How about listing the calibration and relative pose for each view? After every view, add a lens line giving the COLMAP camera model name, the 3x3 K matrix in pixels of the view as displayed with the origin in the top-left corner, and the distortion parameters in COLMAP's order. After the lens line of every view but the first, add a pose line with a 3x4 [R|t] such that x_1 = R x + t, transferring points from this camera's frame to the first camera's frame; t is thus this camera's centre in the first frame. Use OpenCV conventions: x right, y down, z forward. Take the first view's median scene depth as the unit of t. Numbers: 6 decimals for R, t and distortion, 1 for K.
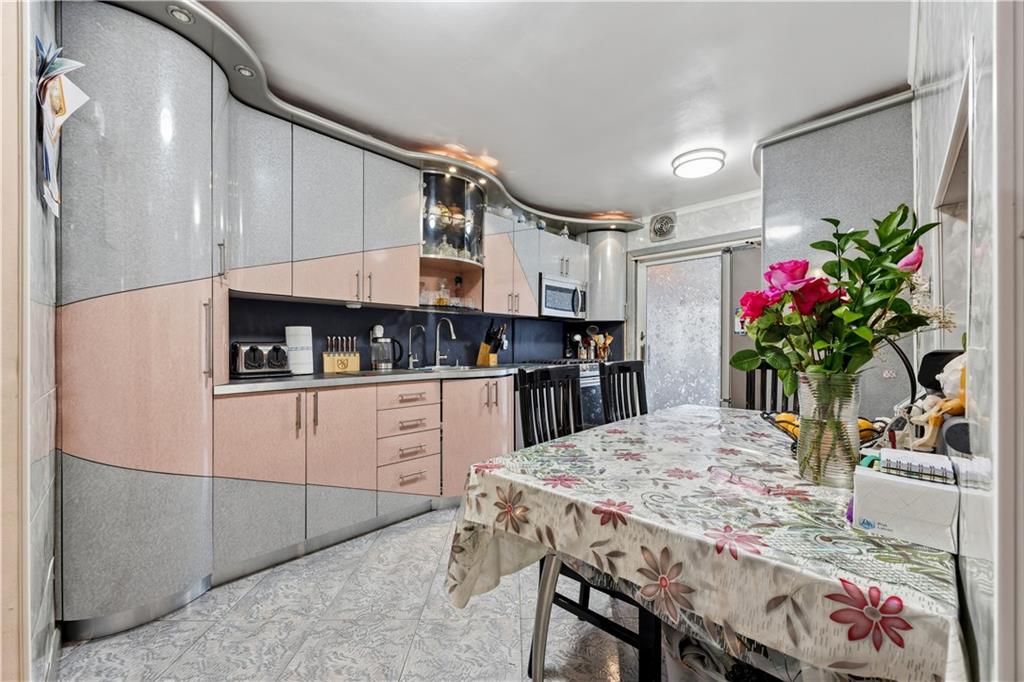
lens RADIAL K [[398.5, 0, 510.5], [0, 398.5, 347.5], [0, 0, 1]] dist [0.002329, 0.000122]
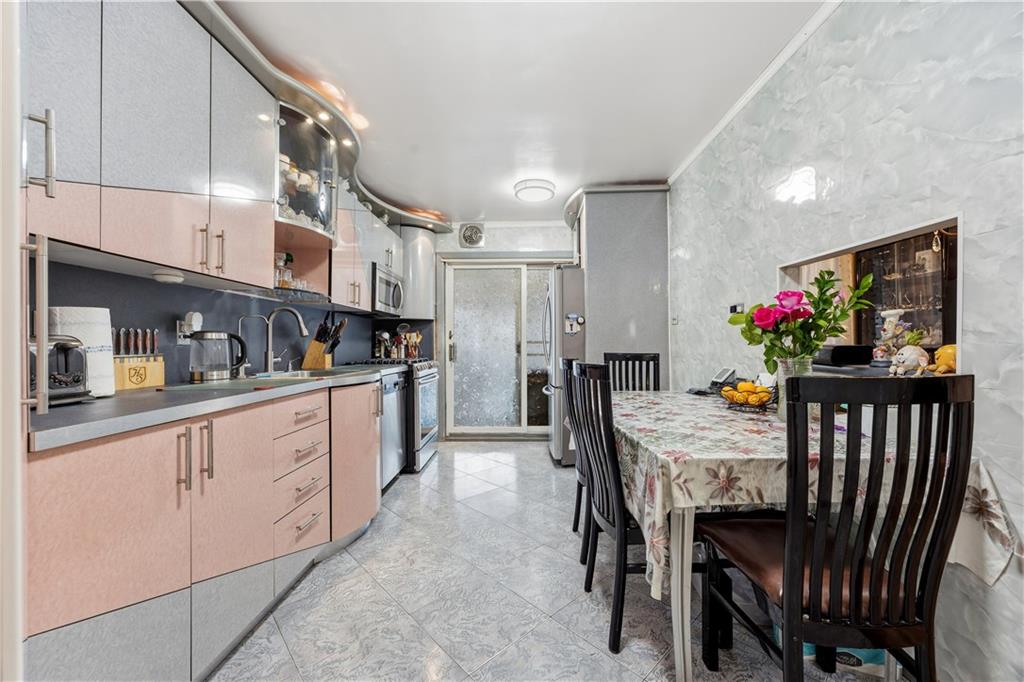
lens RADIAL K [[396.8, 0, 511.1], [0, 396.8, 345.2], [0, 0, 1]] dist [0.001027, 0.000094]
pose [[0.731399, -0.003470, 0.681941, -0.355284], [0.006229, 0.999979, -0.001593, 0.001472], [-0.681922, 0.005413, 0.731405, 0.168026]]
